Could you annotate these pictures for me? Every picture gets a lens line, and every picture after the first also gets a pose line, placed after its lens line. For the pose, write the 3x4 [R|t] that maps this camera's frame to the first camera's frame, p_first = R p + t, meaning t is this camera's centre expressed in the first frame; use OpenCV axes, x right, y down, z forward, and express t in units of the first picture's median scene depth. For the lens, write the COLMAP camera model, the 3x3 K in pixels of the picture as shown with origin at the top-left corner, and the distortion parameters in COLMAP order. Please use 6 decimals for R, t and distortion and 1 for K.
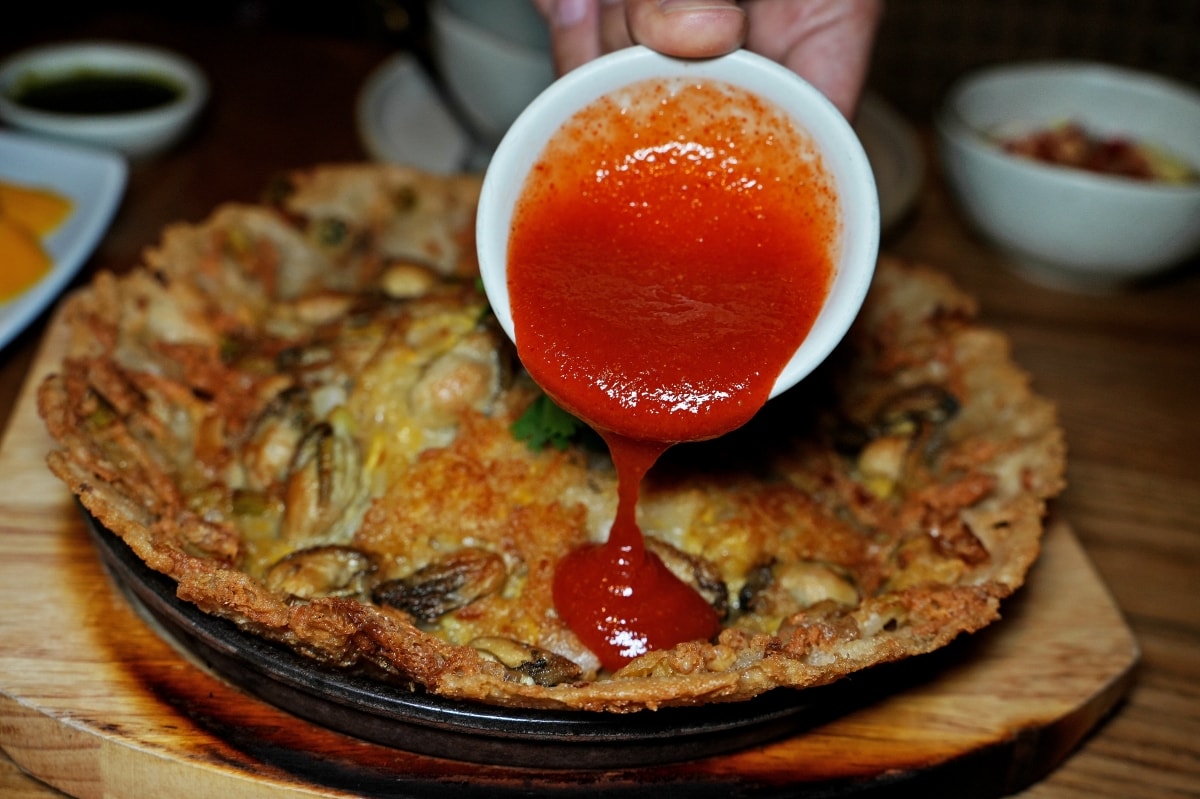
lens RADIAL K [[1401.2, 0, 633.9], [0, 1401.2, 471.4], [0, 0, 1]] dist [0.016654, 0.000000]
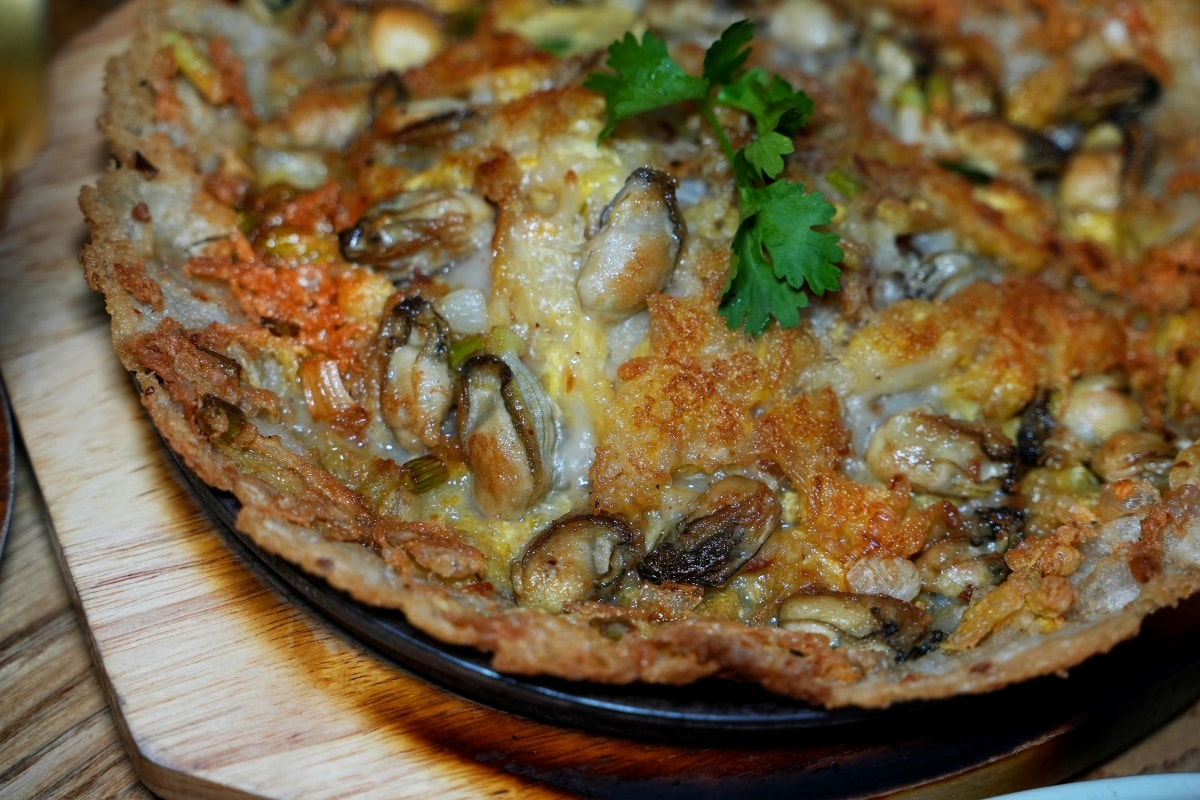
lens RADIAL K [[2456.3, 0, 588.6], [0, 2456.3, 402.7], [0, 0, 1]] dist [-0.025491, 0.000000]
pose [[0.957035, -0.241284, 0.160830, -0.409270], [0.171172, 0.917776, 0.358311, -0.515534], [-0.234060, -0.315387, 0.919645, -0.314044]]
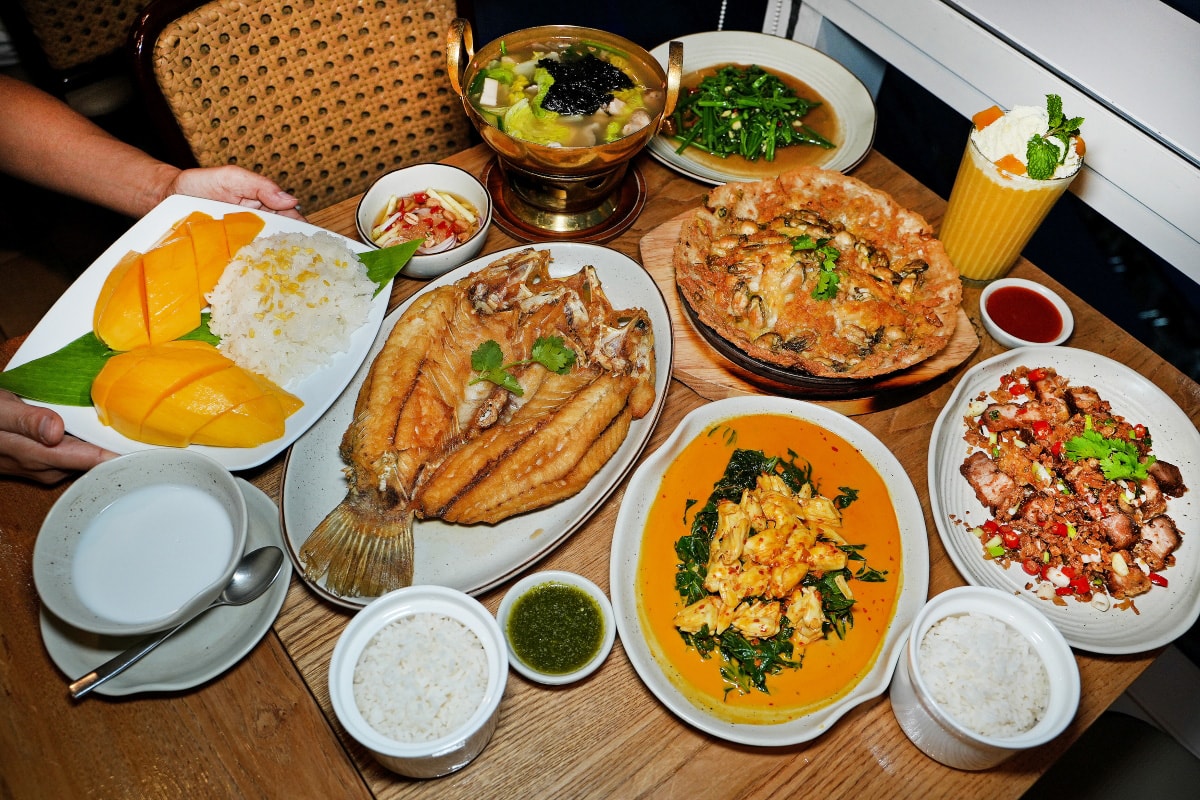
lens RADIAL K [[955.5, 0, 604.9], [0, 955.5, 390.7], [0, 0, 1]] dist [0.004336, 0.002665]
pose [[0.998089, -0.061784, -0.000915, -0.642470], [0.059100, 0.950192, 0.306009, -0.593093], [-0.018037, -0.305478, 0.952028, -1.441438]]
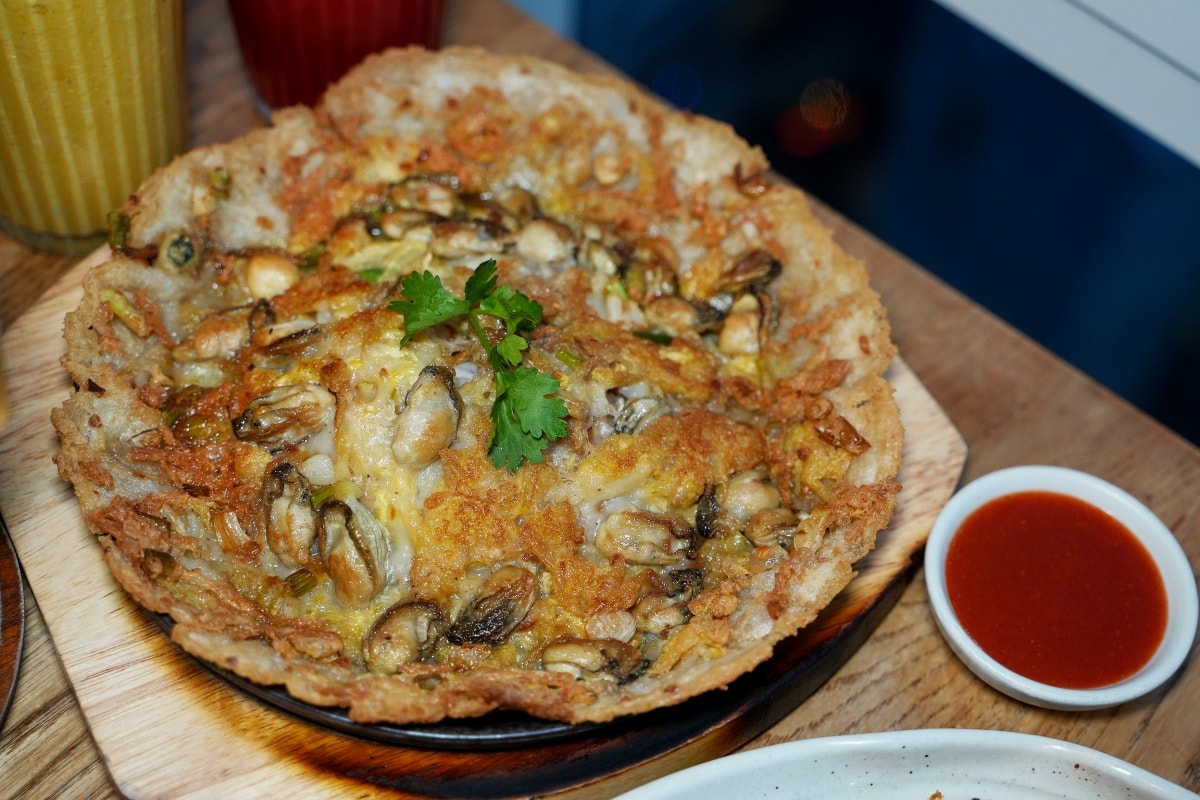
lens RADIAL K [[1776.6, 0, 606.3], [0, 1776.6, 399.0], [0, 0, 1]] dist [-0.024053, 0.000000]
pose [[0.922429, -0.323265, 0.211243, -0.309018], [0.226472, 0.895933, 0.382117, -0.655753], [-0.312785, -0.304636, 0.899646, -0.414425]]
